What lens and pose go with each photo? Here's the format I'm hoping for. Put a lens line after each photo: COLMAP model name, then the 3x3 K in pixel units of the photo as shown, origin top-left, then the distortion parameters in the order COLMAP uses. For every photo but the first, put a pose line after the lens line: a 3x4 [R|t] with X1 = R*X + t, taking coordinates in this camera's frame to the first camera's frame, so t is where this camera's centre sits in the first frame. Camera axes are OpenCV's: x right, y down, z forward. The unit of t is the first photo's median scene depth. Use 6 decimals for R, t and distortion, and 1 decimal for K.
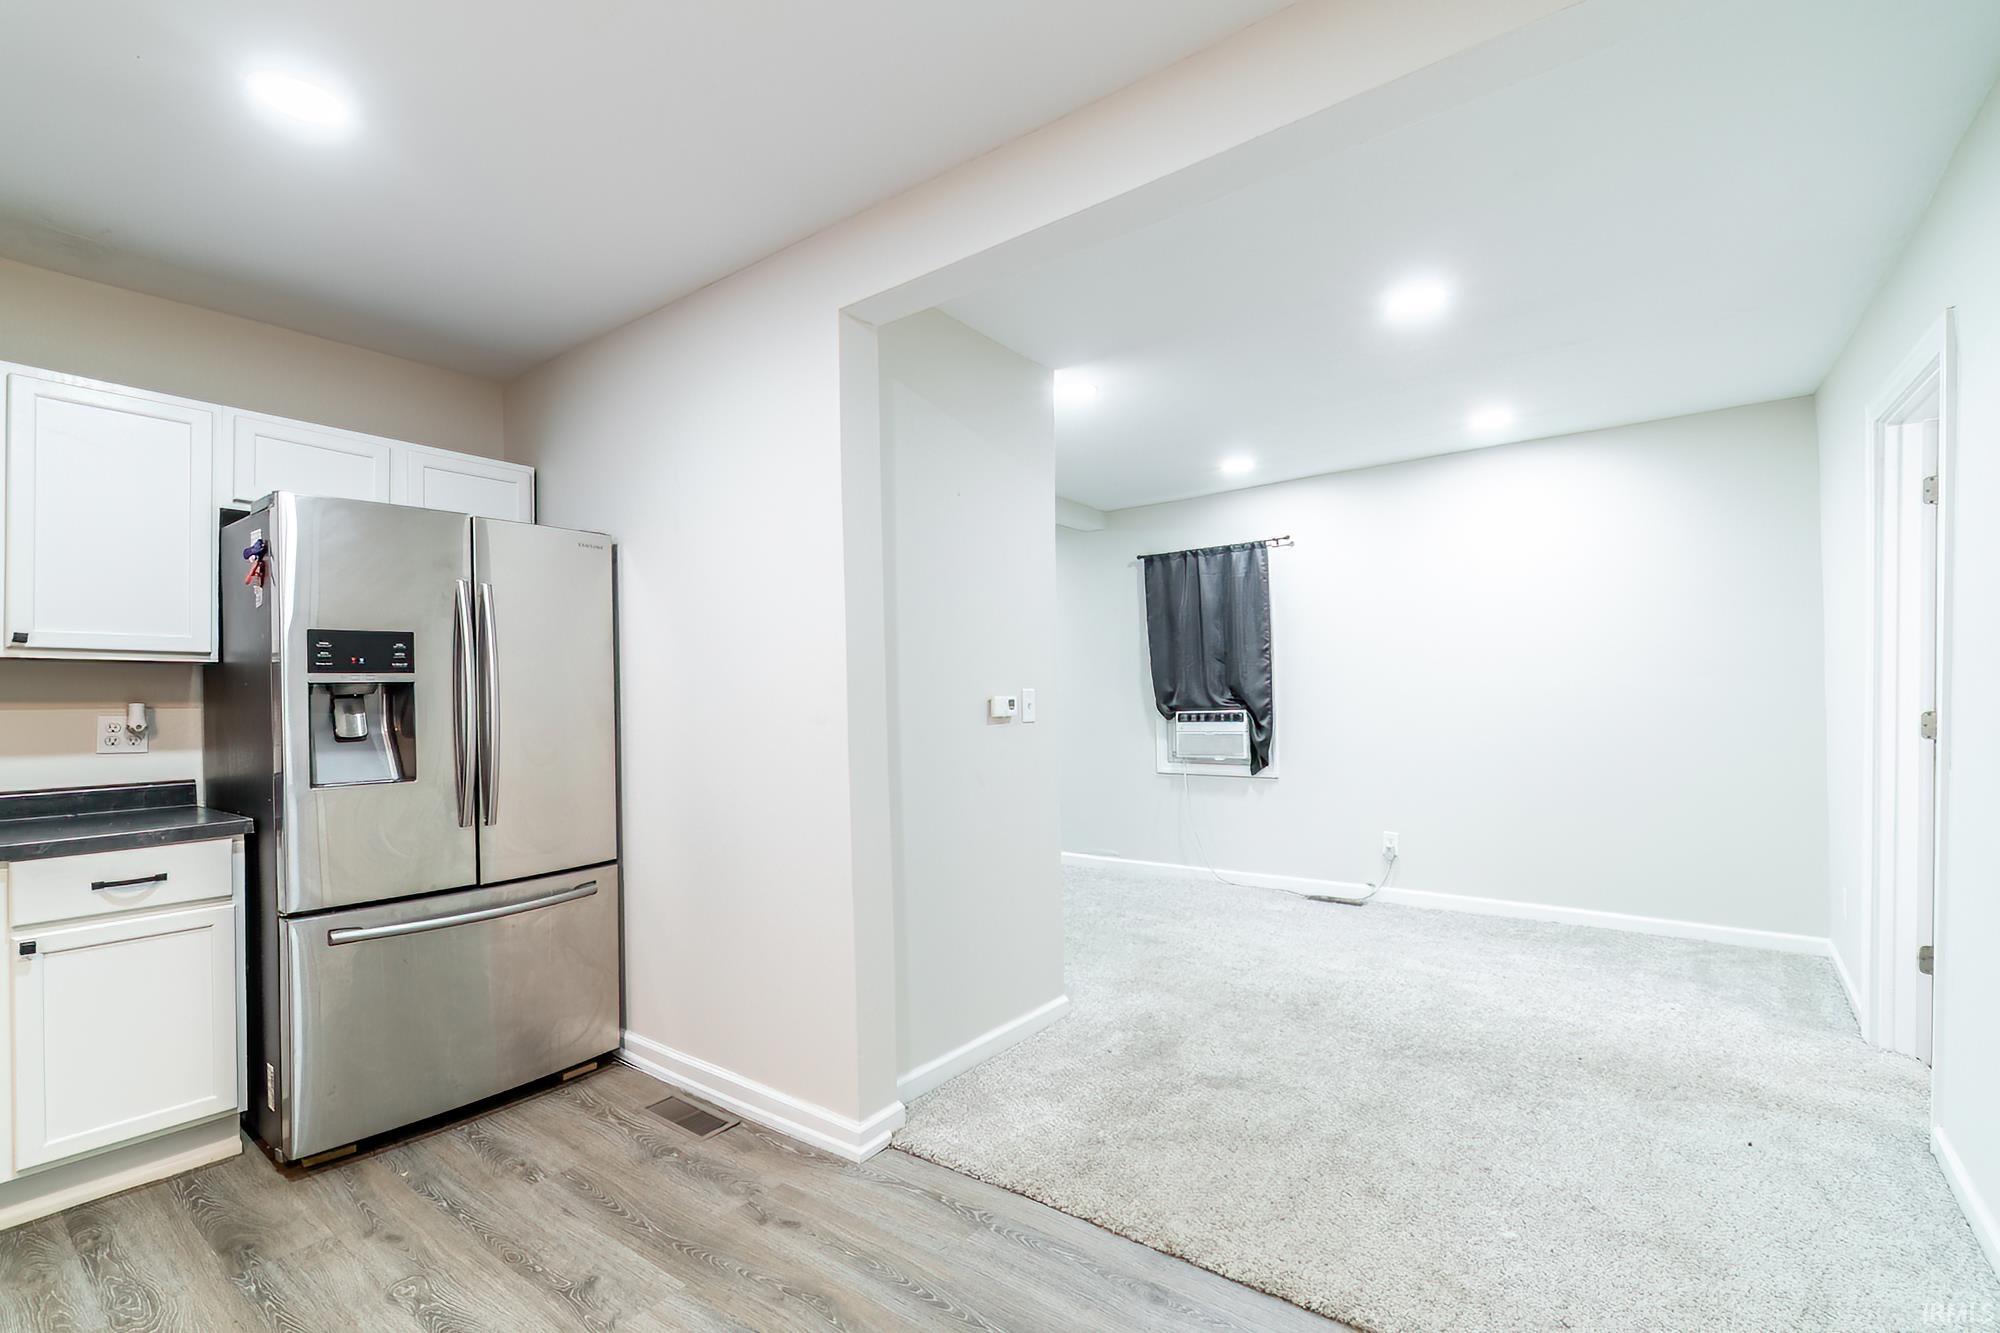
lens RADIAL K [[874.9, 0, 979.8], [0, 874.9, 691.2], [0, 0, 1]] dist [-0.000669, 0.001147]
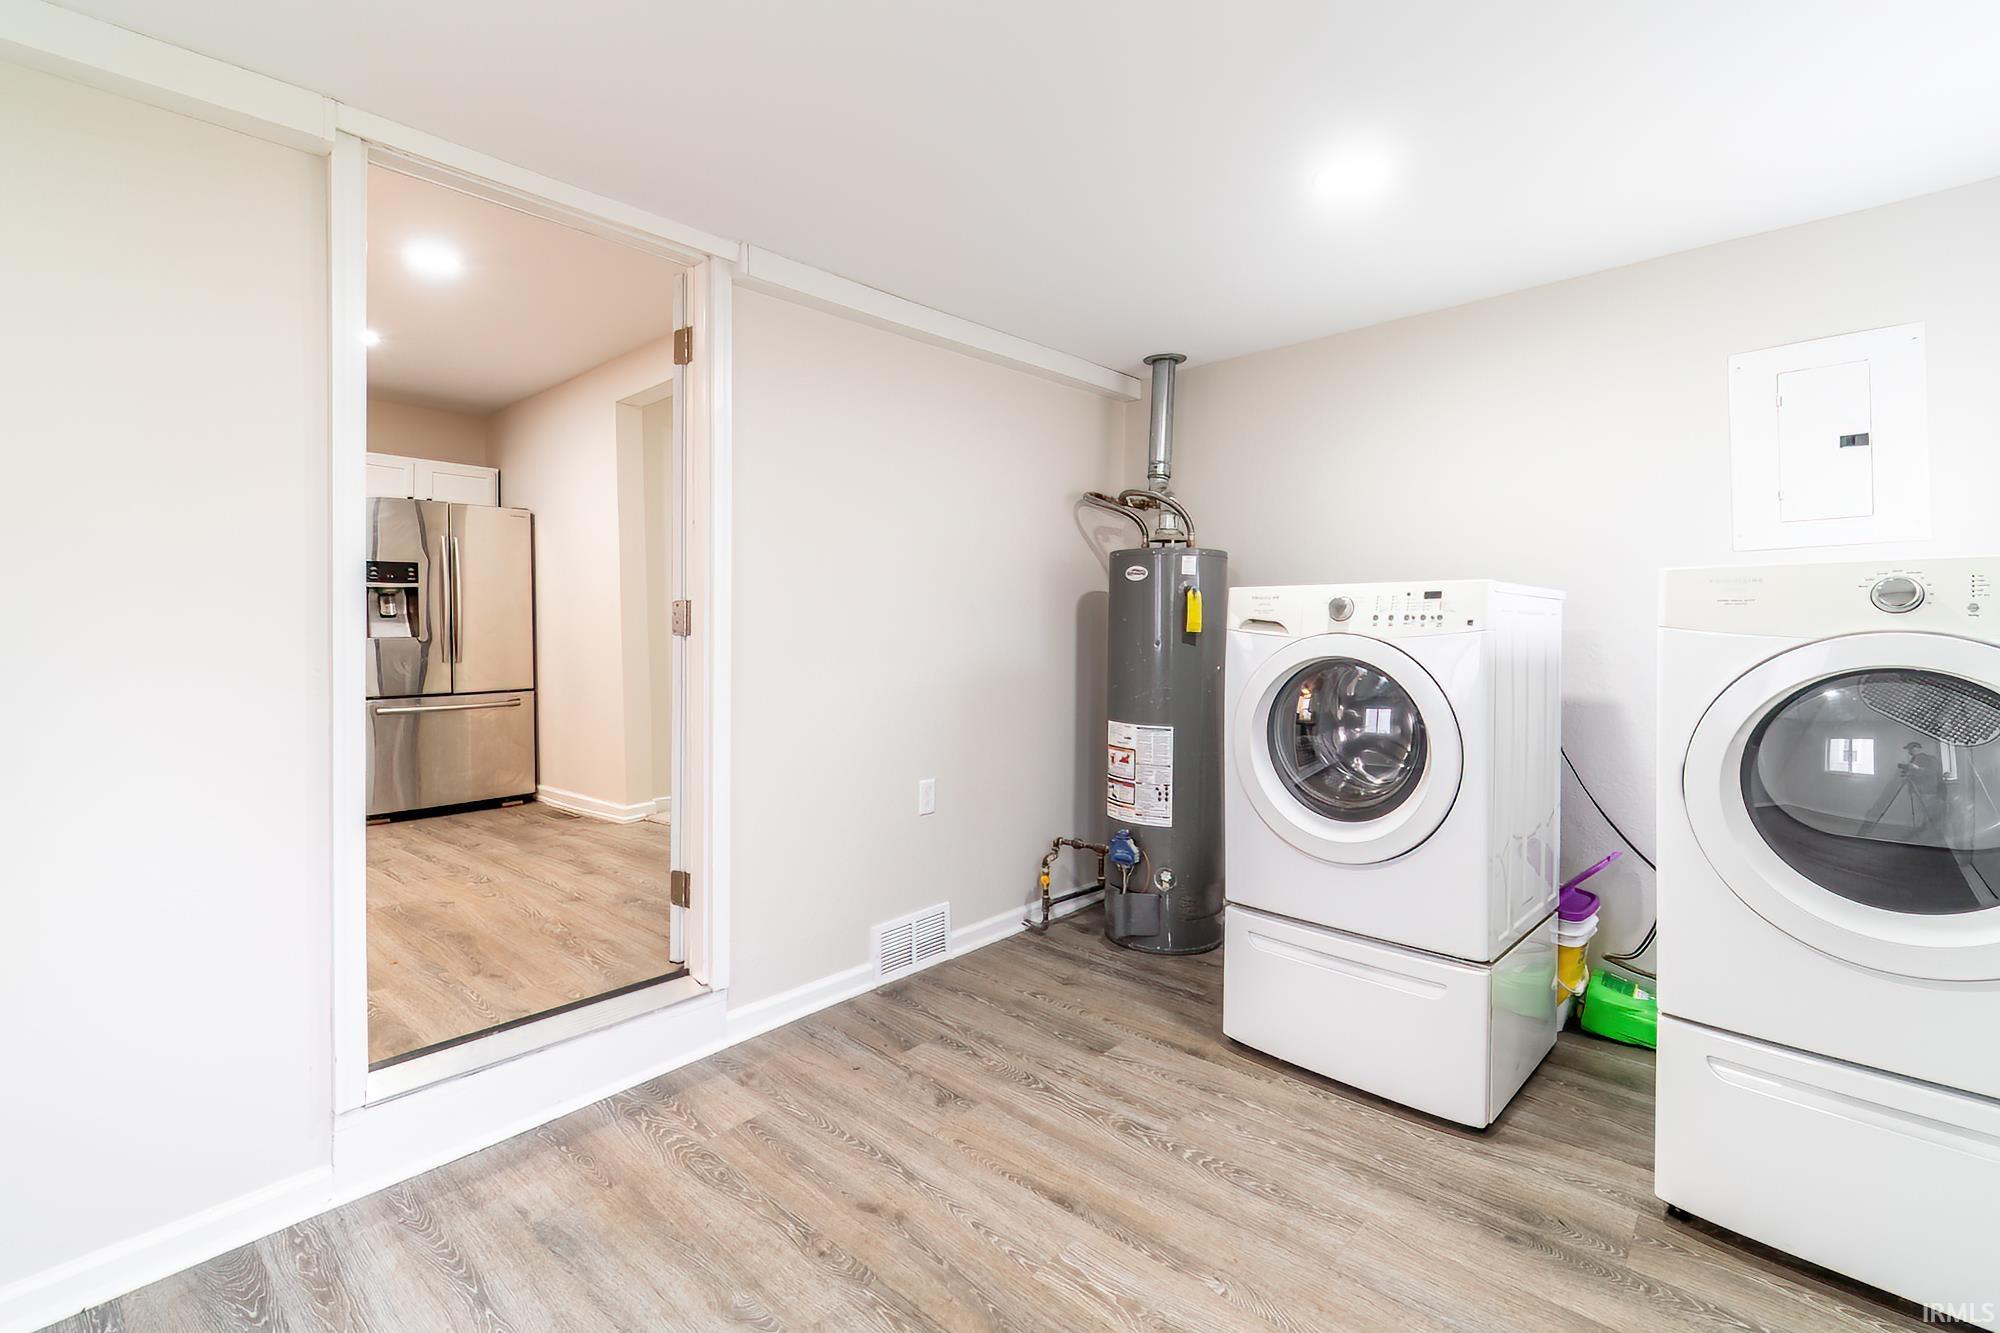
lens RADIAL K [[874.9, 0, 990.7], [0, 874.9, 625.4], [0, 0, 1]] dist [-0.000669, 0.001147]
pose [[0.998101, -0.003084, -0.061525, 0.644192], [0.002710, 0.999977, -0.006166, 0.076010], [0.061543, 0.005987, 0.998086, -0.753295]]
